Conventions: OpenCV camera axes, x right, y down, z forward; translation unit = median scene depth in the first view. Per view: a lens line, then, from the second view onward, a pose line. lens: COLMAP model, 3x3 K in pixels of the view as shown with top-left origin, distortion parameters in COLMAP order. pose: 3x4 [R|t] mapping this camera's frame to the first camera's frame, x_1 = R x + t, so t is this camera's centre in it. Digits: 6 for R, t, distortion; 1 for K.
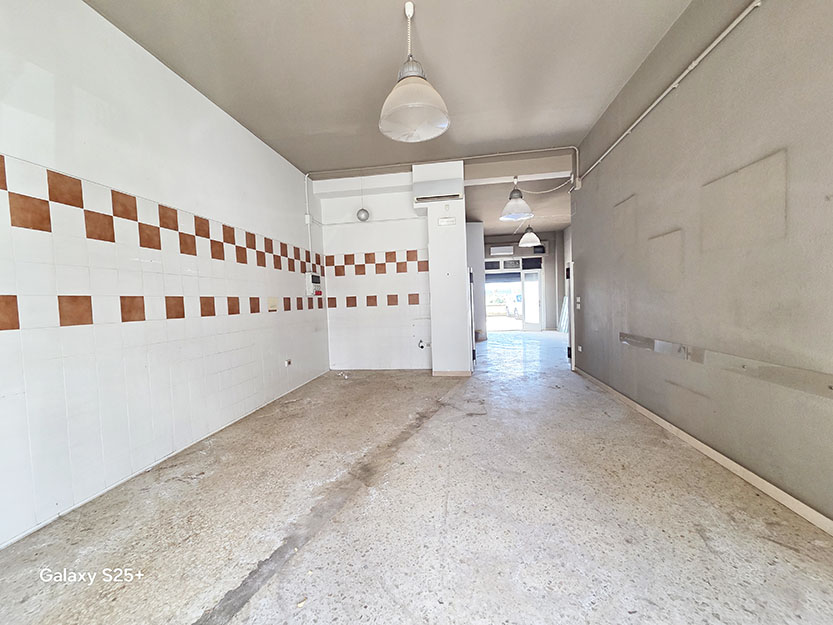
lens RADIAL K [[340.4, 0, 416.9], [0, 340.4, 309.4], [0, 0, 1]] dist [0.004424, 0.000362]
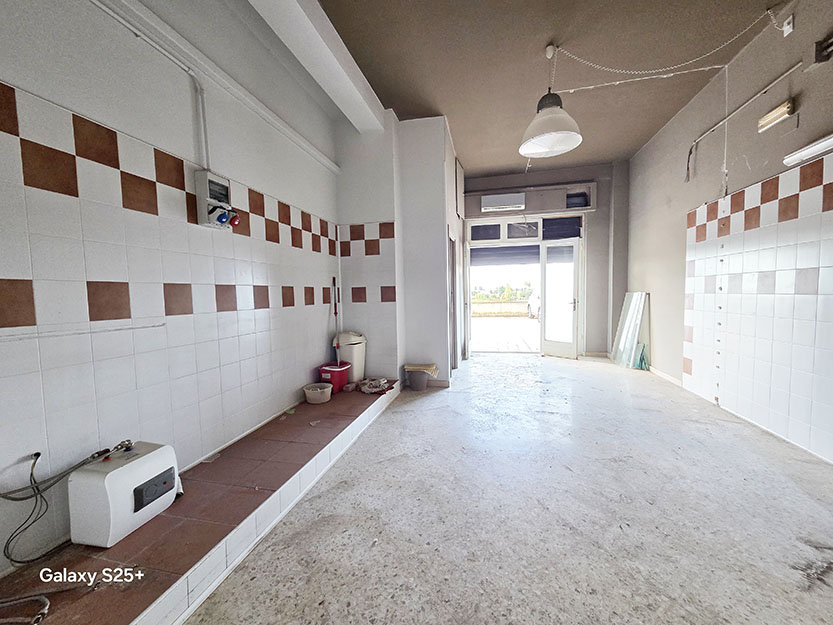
lens RADIAL K [[340.4, 0, 418.9], [0, 340.4, 314.7], [0, 0, 1]] dist [0.004424, 0.000362]
pose [[0.996413, 0.012719, -0.083665, 0.374830], [-0.009507, 0.999207, 0.038678, -0.045583], [0.084091, -0.037744, 0.995743, 1.040305]]
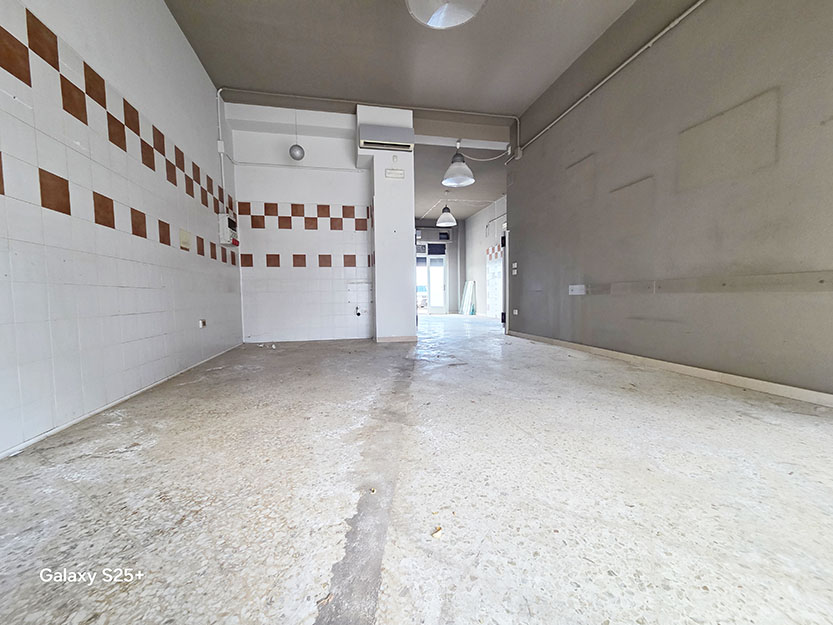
lens RADIAL K [[340.4, 0, 416.9], [0, 340.4, 308.3], [0, 0, 1]] dist [0.004424, 0.000362]
pose [[0.939870, 0.008610, 0.341424, -0.163213], [-0.009418, 0.999955, 0.000711, 0.102137], [-0.341402, -0.003884, 0.939909, 0.108231]]
